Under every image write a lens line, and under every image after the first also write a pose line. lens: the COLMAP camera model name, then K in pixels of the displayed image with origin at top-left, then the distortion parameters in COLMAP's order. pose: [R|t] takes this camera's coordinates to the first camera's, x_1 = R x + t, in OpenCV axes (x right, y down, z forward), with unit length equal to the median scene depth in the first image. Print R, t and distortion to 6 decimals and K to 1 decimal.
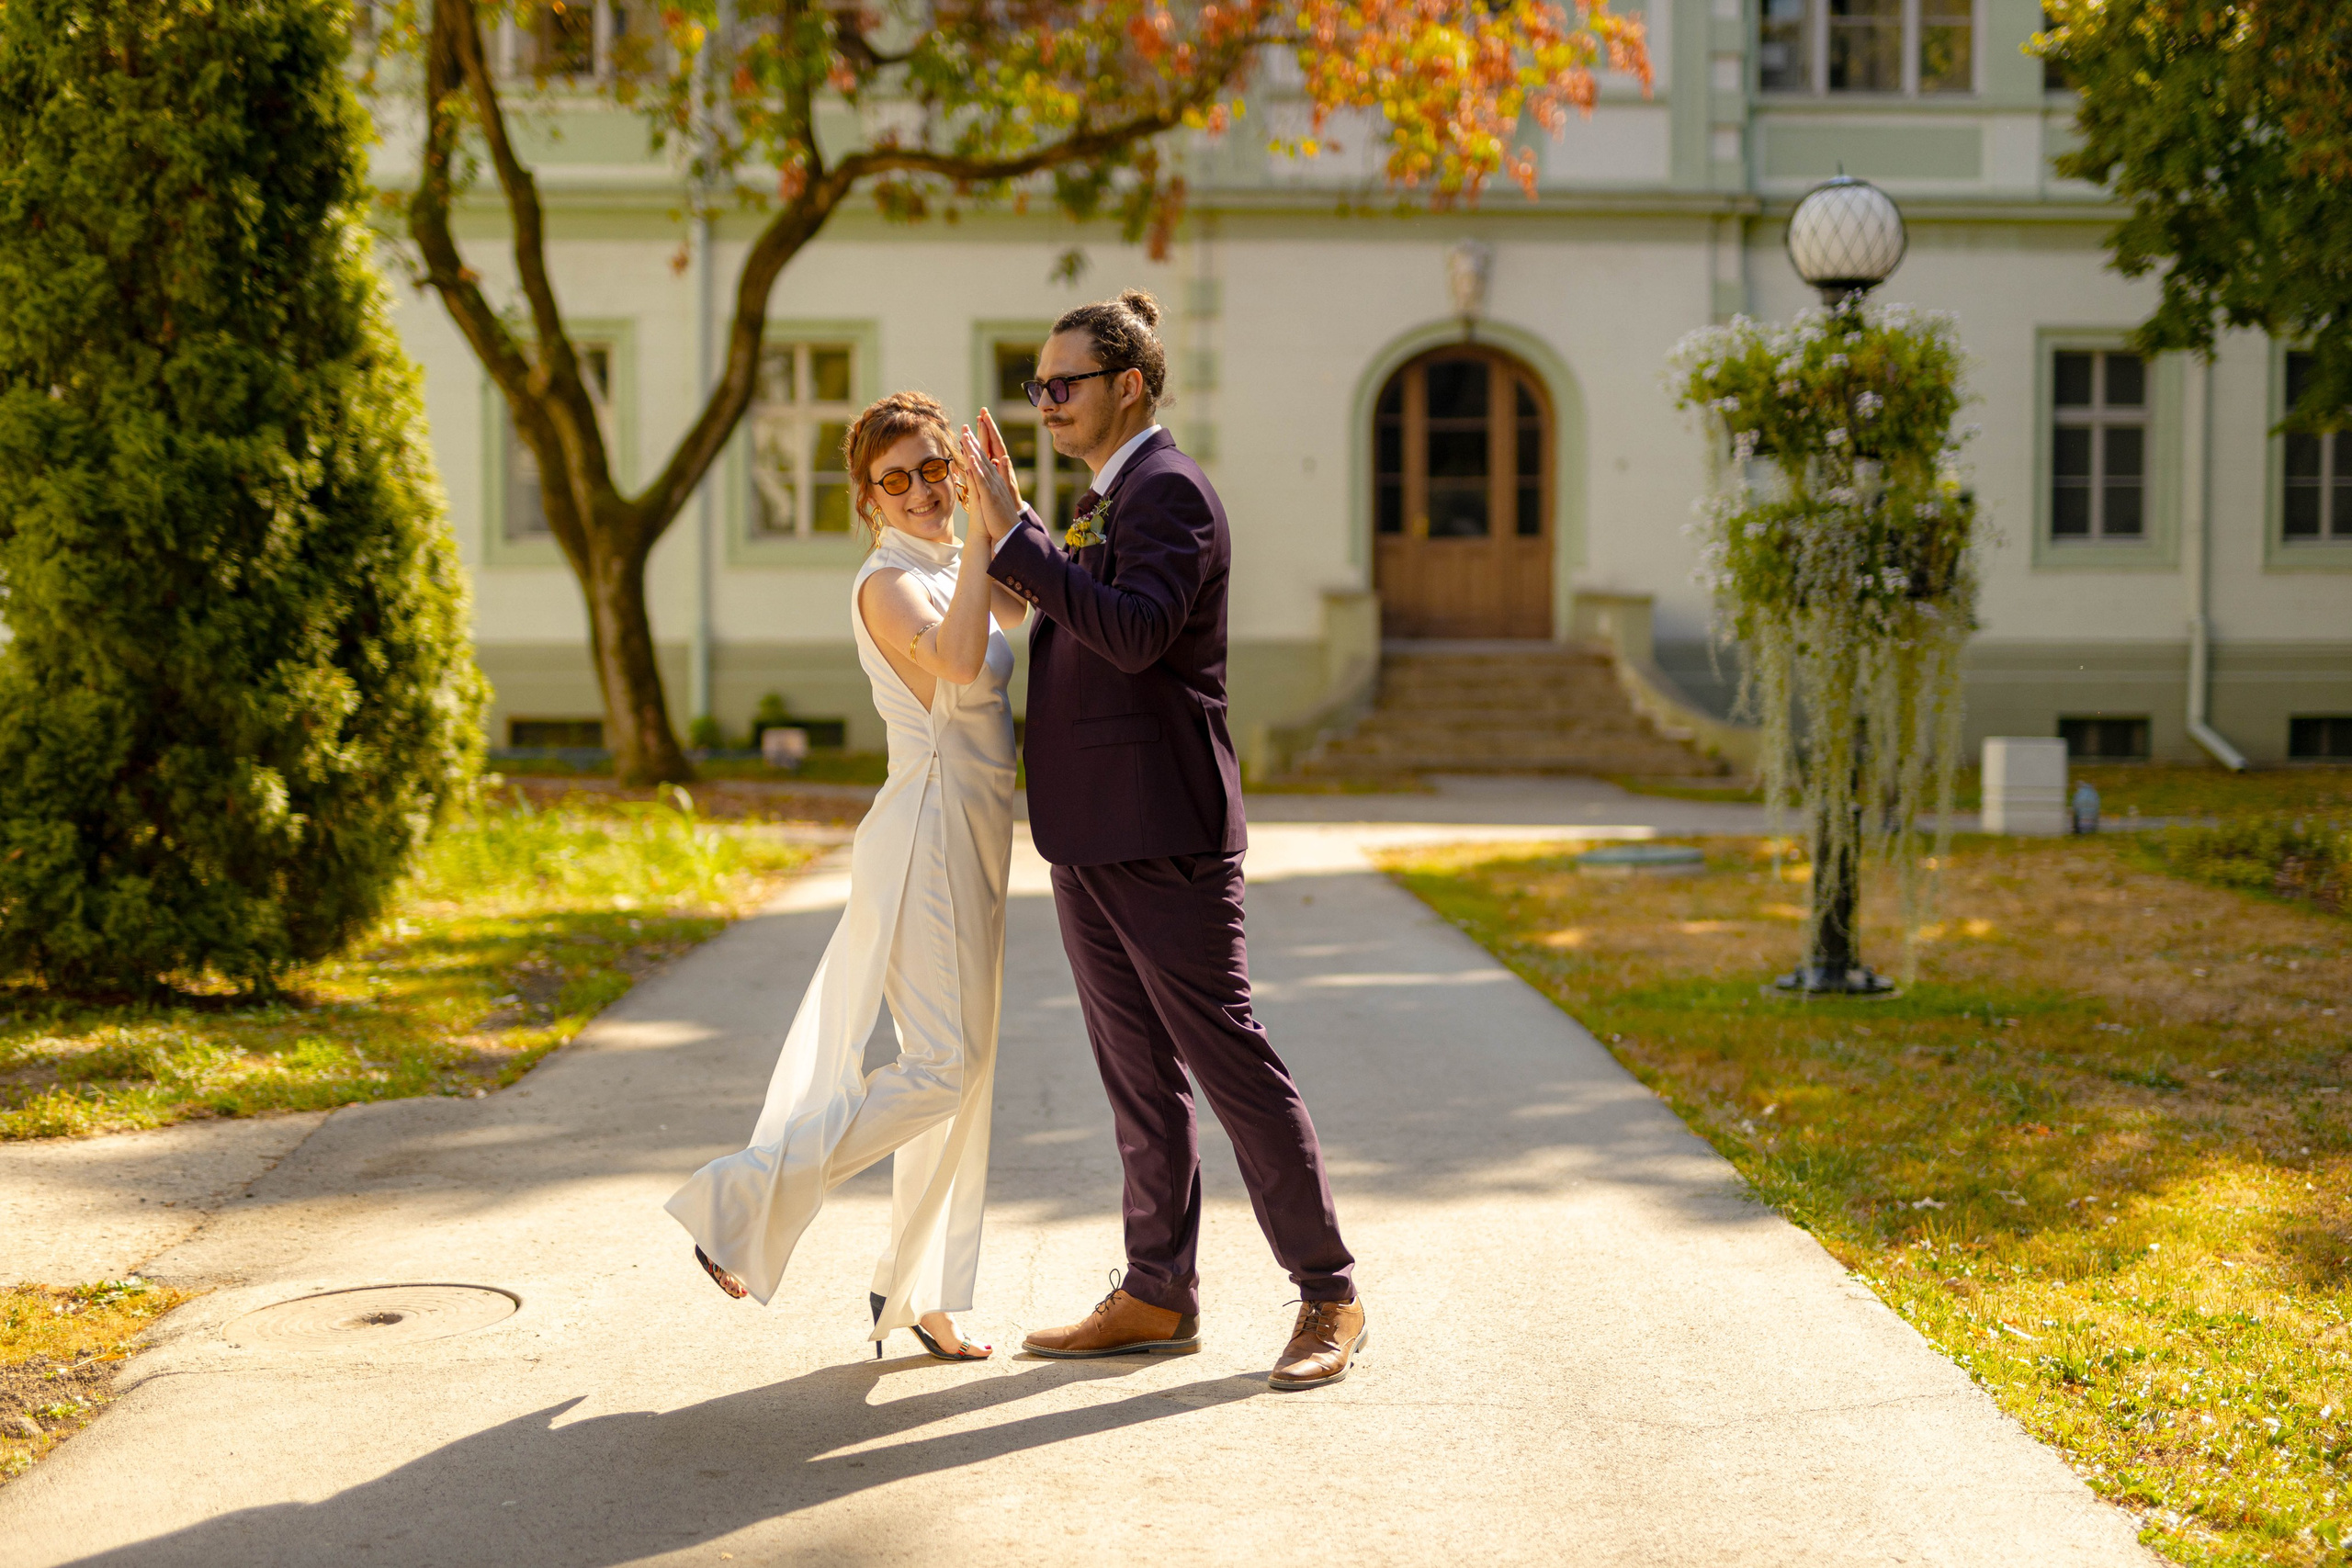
lens RADIAL K [[3215.9, 0, 1176.0], [0, 3215.9, 784.0], [0, 0, 1]] dist [0.005768, 0.023092]
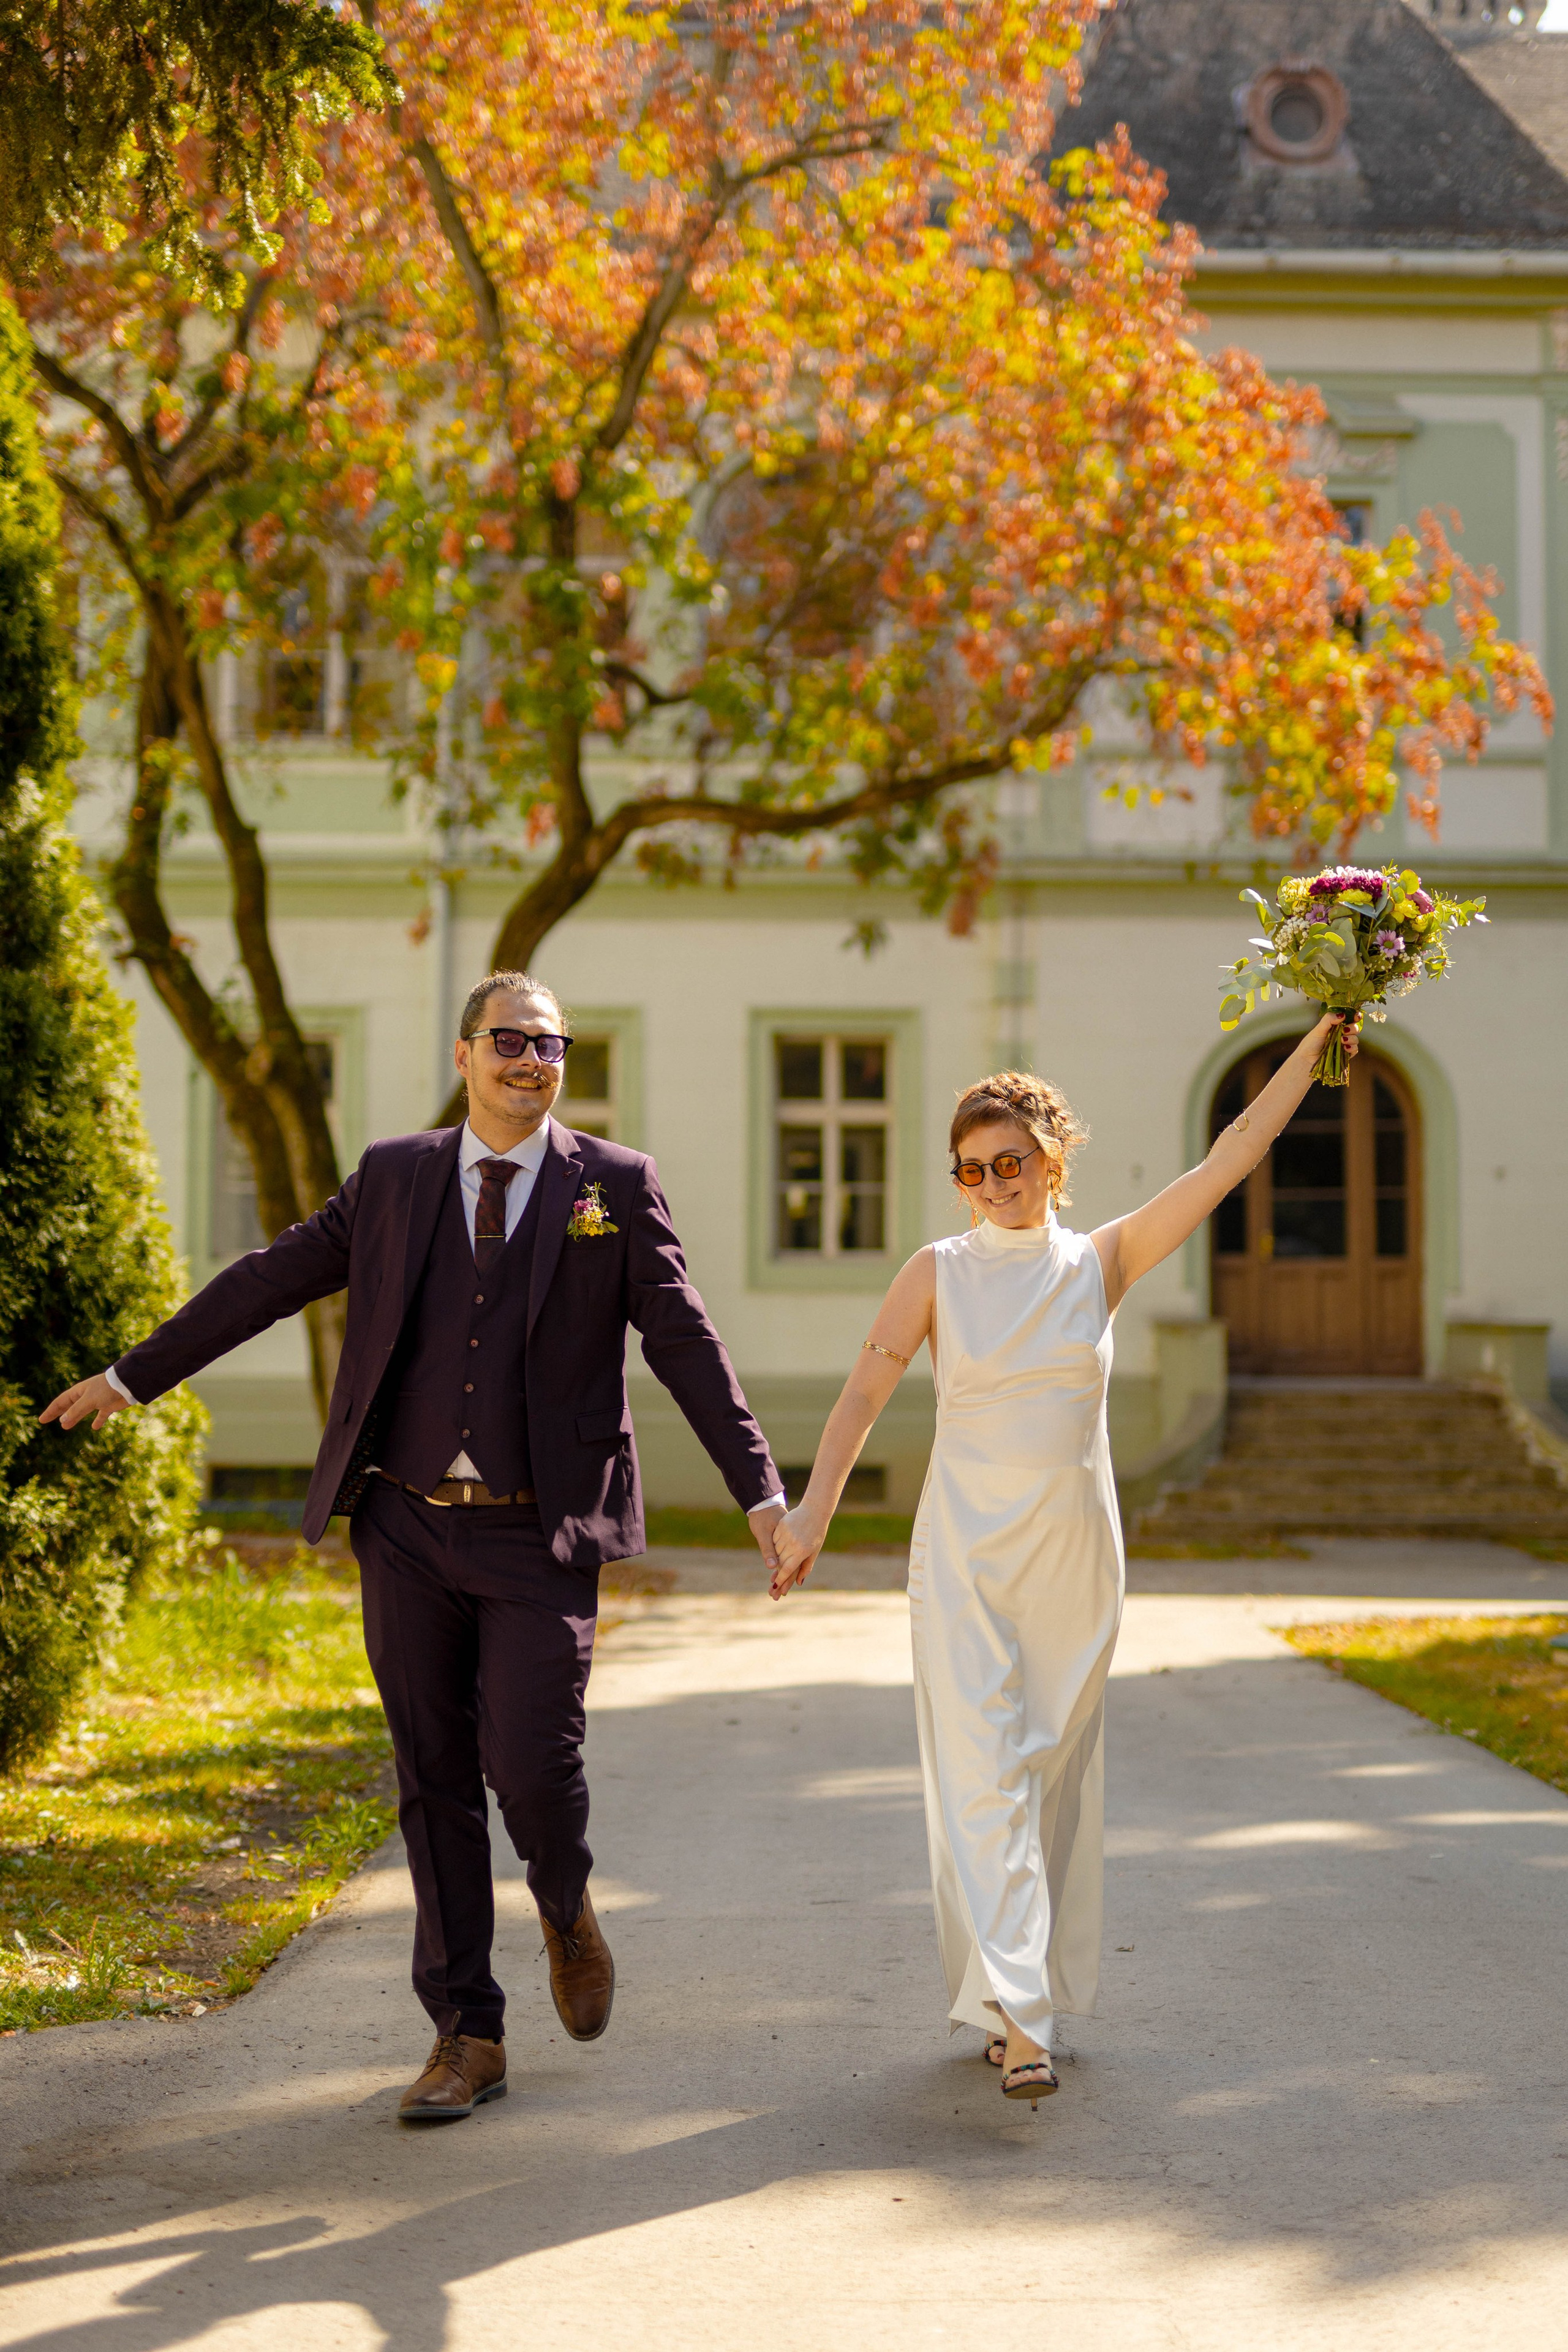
lens RADIAL K [[3376.8, 0, 785.0], [0, 3376.8, 1060.9], [0, 0, 1]] dist [0.010109, 0.017768]
pose [[0.999504, -0.001989, -0.031426, -0.028997], [-0.002498, 0.989849, -0.142103, 0.000225], [0.031389, 0.142111, 0.989353, 0.112813]]
